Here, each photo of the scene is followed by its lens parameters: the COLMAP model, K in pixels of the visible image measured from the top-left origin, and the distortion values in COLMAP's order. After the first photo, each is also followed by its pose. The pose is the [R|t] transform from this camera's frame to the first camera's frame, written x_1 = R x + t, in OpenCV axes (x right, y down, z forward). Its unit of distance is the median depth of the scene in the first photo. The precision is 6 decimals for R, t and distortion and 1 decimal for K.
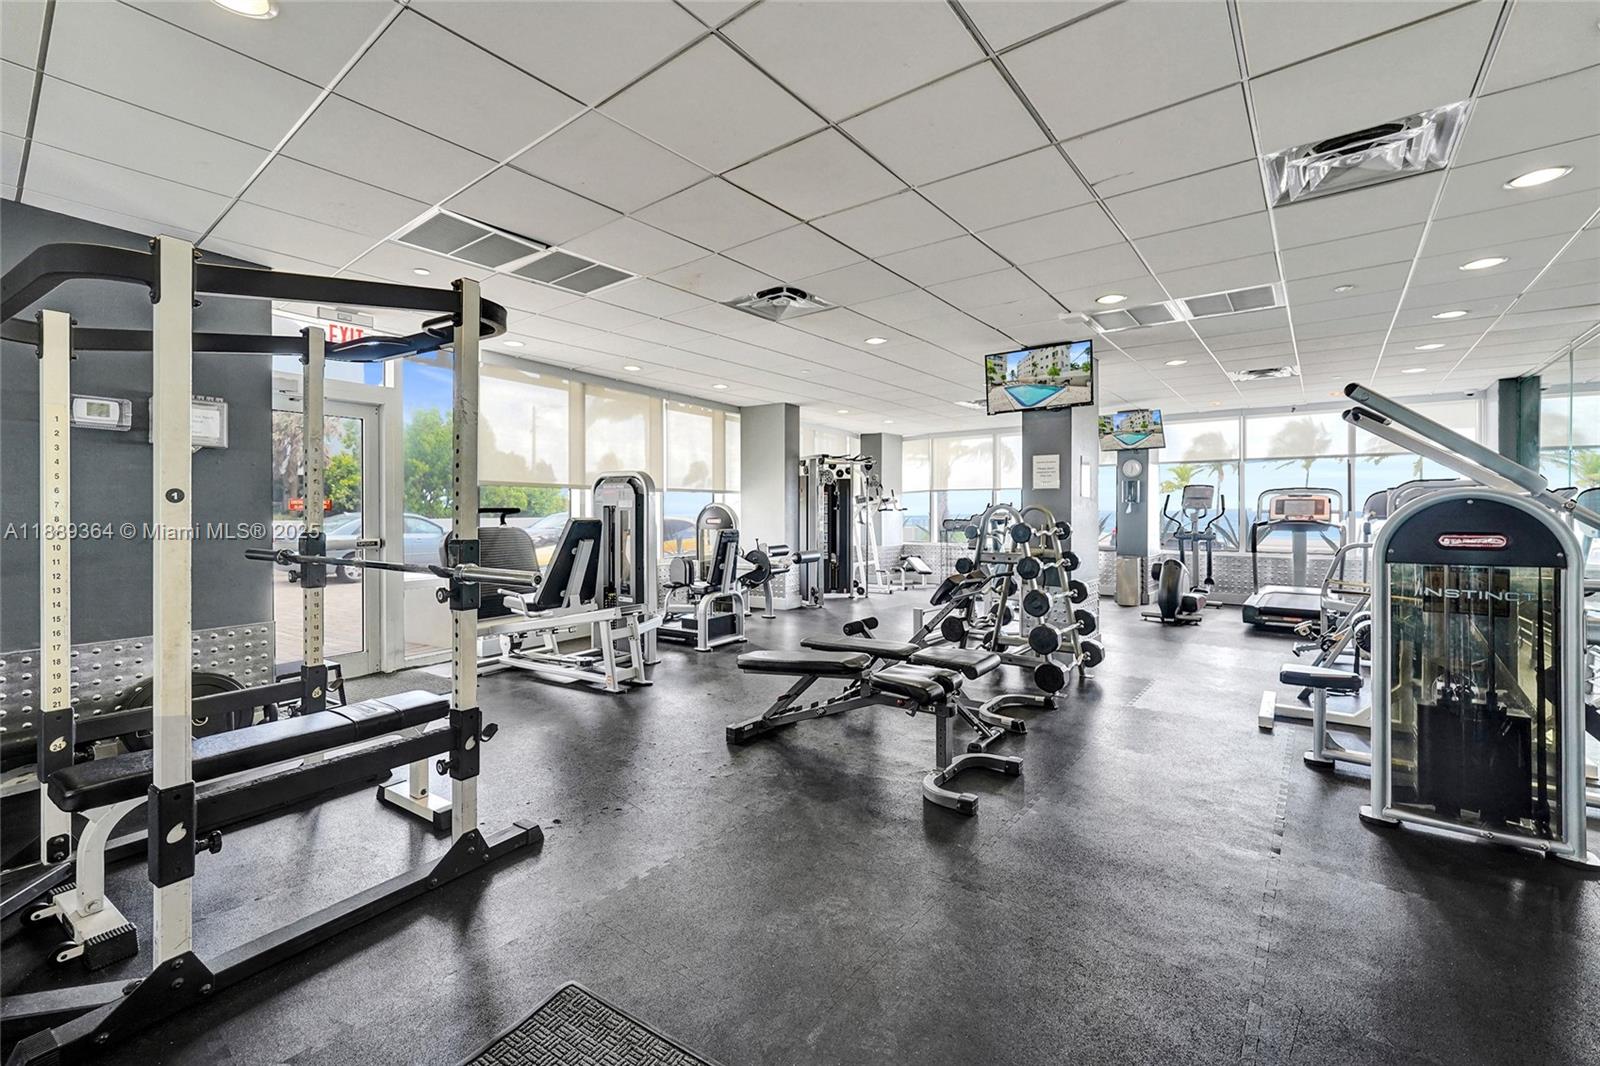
lens RADIAL K [[671.4, 0, 802.5], [0, 671.4, 509.4], [0, 0, 1]] dist [-0.001006, -0.000088]
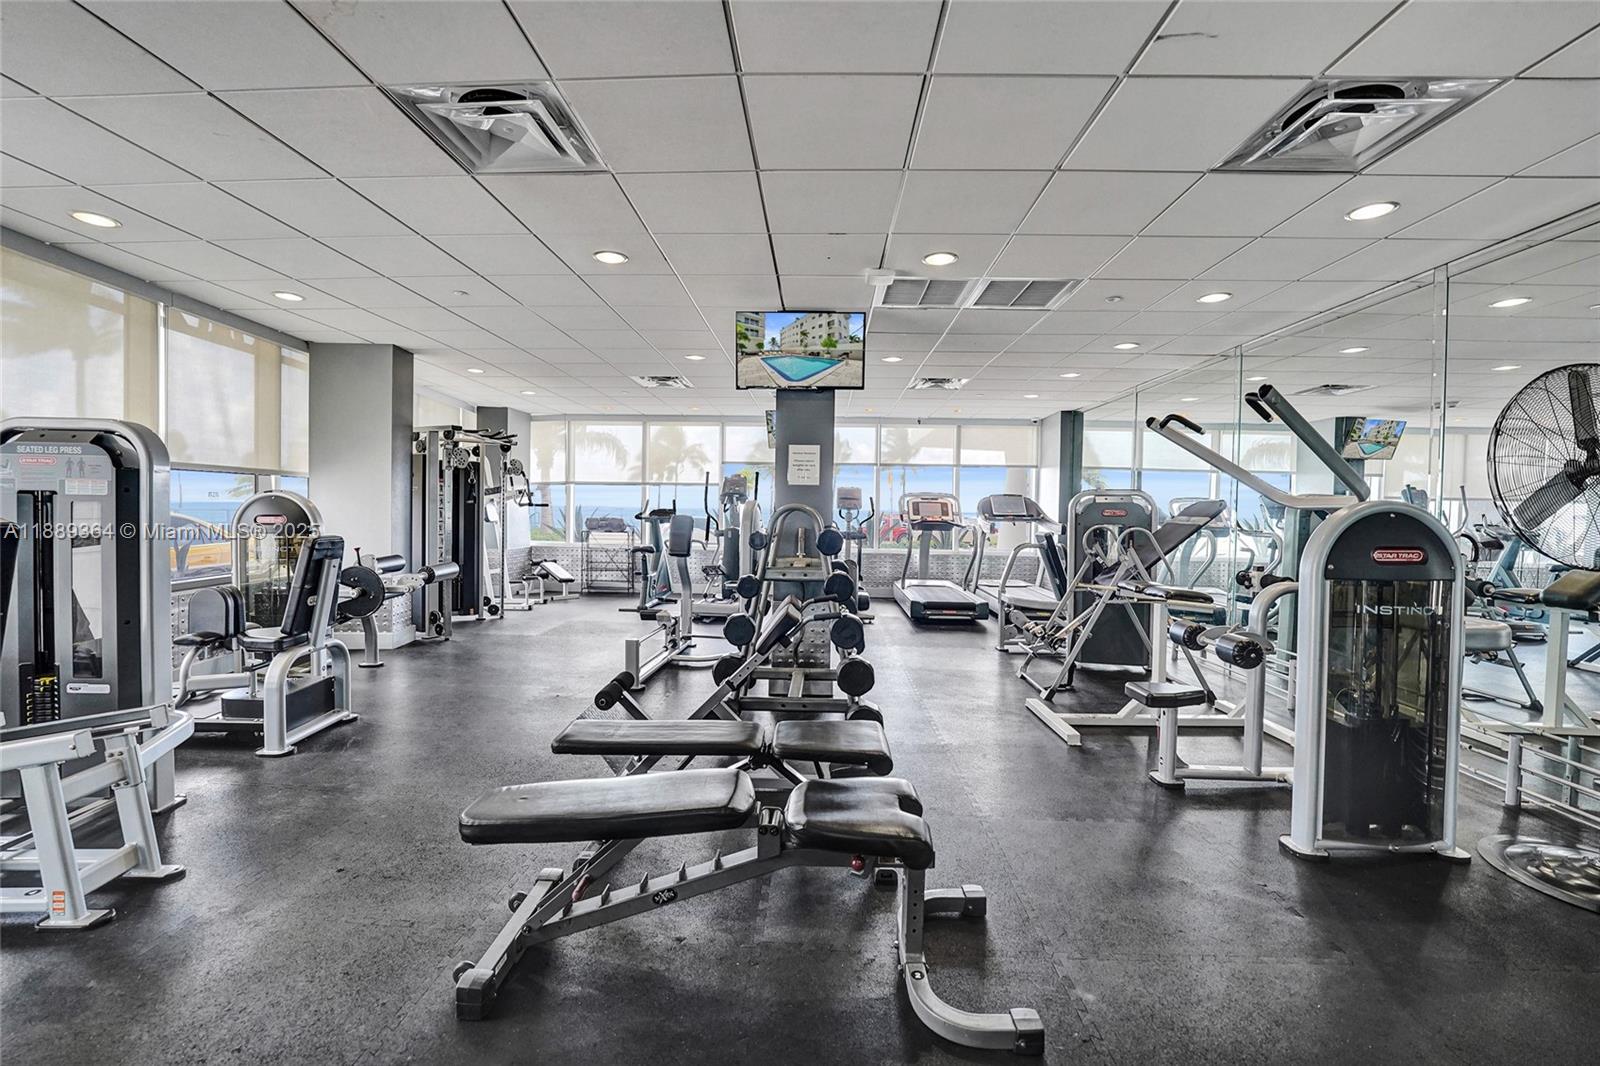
lens RADIAL K [[661.4, 0, 796.0], [0, 661.4, 521.0], [0, 0, 1]] dist [-0.020022, 0.000334]
pose [[0.815354, 0.003252, 0.578954, -0.093498], [-0.018922, 0.999600, 0.021035, -0.003111], [-0.578653, -0.028106, 0.815089, 0.265433]]
